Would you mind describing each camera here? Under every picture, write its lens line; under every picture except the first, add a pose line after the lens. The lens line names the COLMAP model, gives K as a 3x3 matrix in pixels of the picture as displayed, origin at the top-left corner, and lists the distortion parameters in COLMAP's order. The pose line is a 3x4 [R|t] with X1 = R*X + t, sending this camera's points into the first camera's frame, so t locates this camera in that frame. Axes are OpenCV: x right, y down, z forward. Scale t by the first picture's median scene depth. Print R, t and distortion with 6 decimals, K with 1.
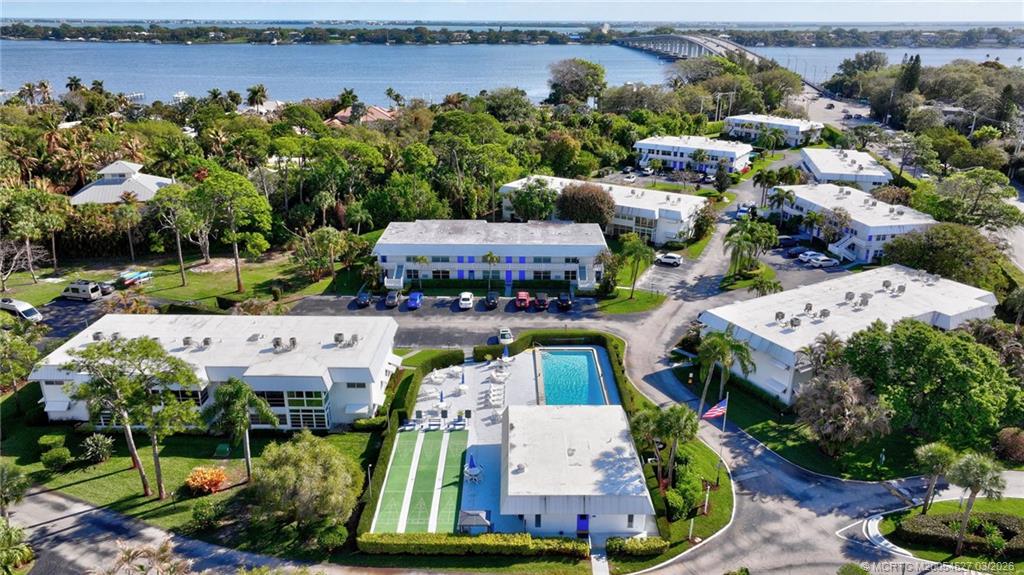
lens RADIAL K [[718.2, 0, 513.9], [0, 718.2, 291.6], [0, 0, 1]] dist [-0.002469, 0.016583]
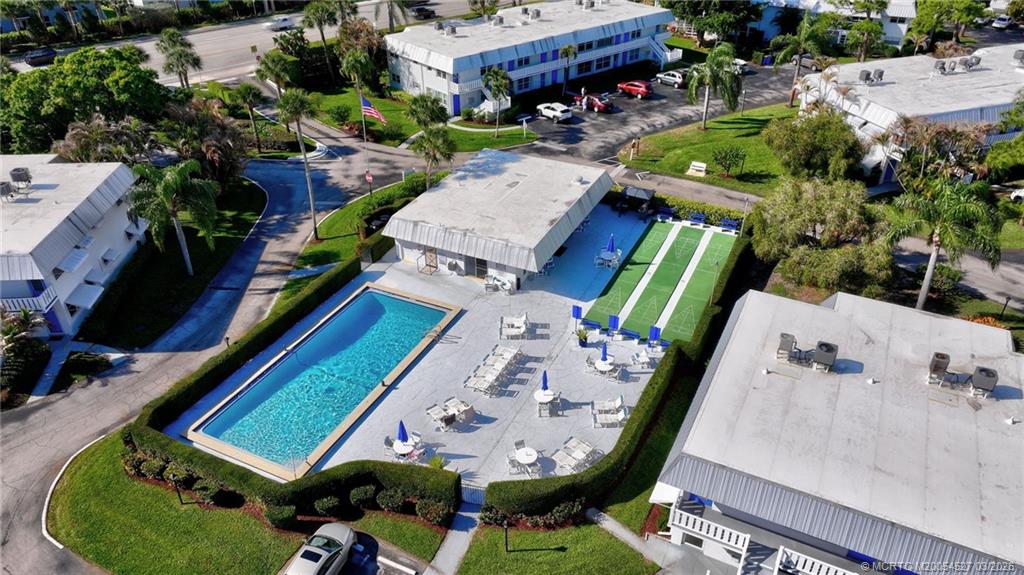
lens RADIAL K [[718.2, 0, 513.9], [0, 718.2, 291.6], [0, 0, 1]] dist [-0.002469, 0.016583]
pose [[-0.898057, -0.239755, 0.368796, -0.167189], [0.156838, 0.608777, 0.777684, -0.229060], [-0.410968, 0.756246, -0.509114, 0.928429]]
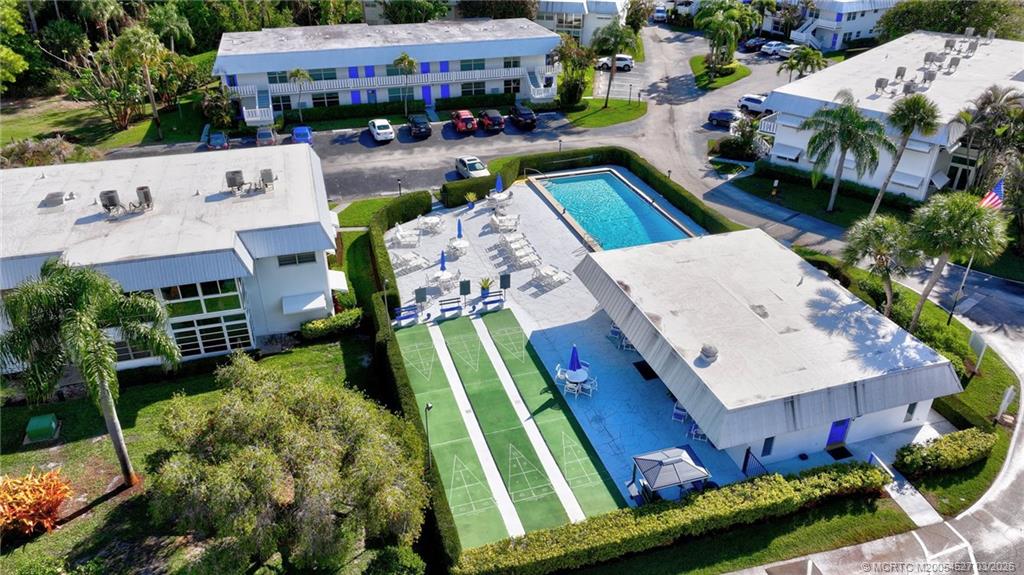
lens RADIAL K [[718.2, 0, 513.9], [0, 718.2, 291.6], [0, 0, 1]] dist [-0.002469, 0.016583]
pose [[0.954369, -0.151667, 0.257249, -0.144965], [0.107399, 0.978110, 0.178229, 0.053997], [-0.278650, -0.142468, 0.949767, 0.317458]]
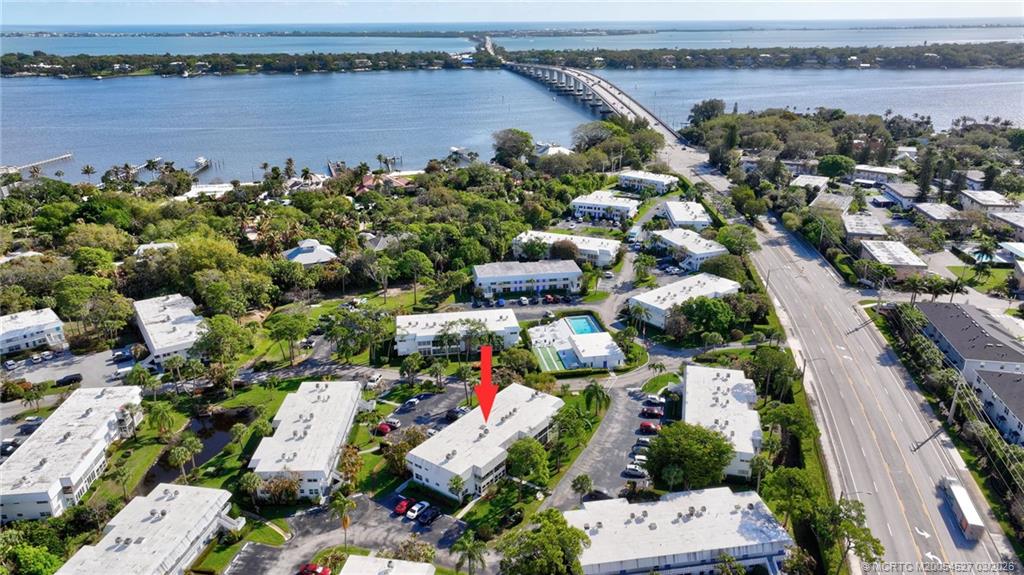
lens RADIAL K [[718.2, 0, 513.9], [0, 718.2, 291.6], [0, 0, 1]] dist [-0.002469, 0.016583]
pose [[0.986156, -0.069181, 0.150697, -0.436372], [0.069205, 0.997589, 0.005088, -0.030095], [-0.150686, 0.005411, 0.988567, -1.210475]]
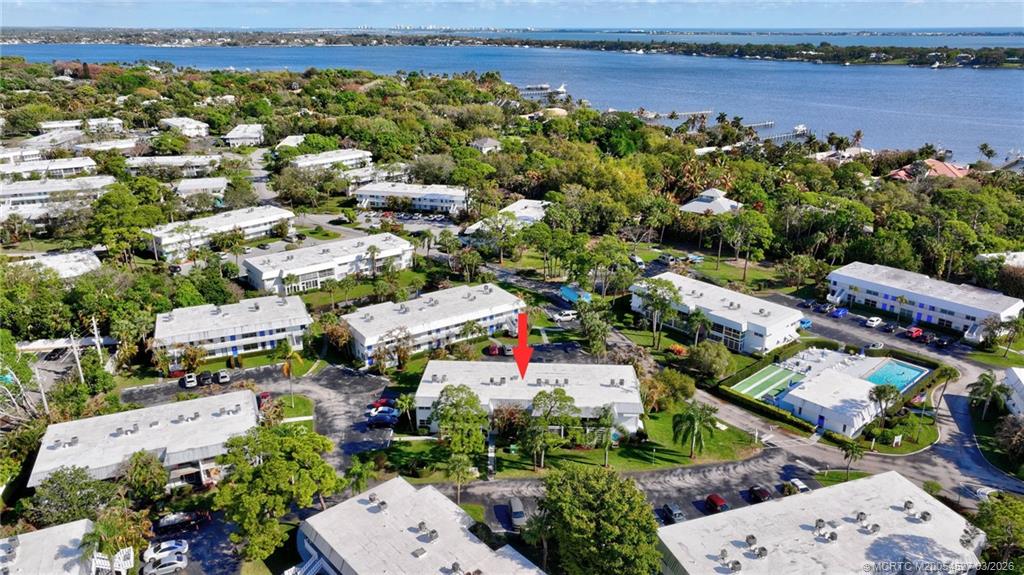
lens RADIAL K [[718.2, 0, 513.9], [0, 718.2, 291.6], [0, 0, 1]] dist [-0.002469, 0.016583]
pose [[0.670190, 0.254395, -0.697230, 0.465965], [-0.261275, 0.960155, 0.099185, -0.001425], [0.694681, 0.115696, 0.709953, -0.603025]]
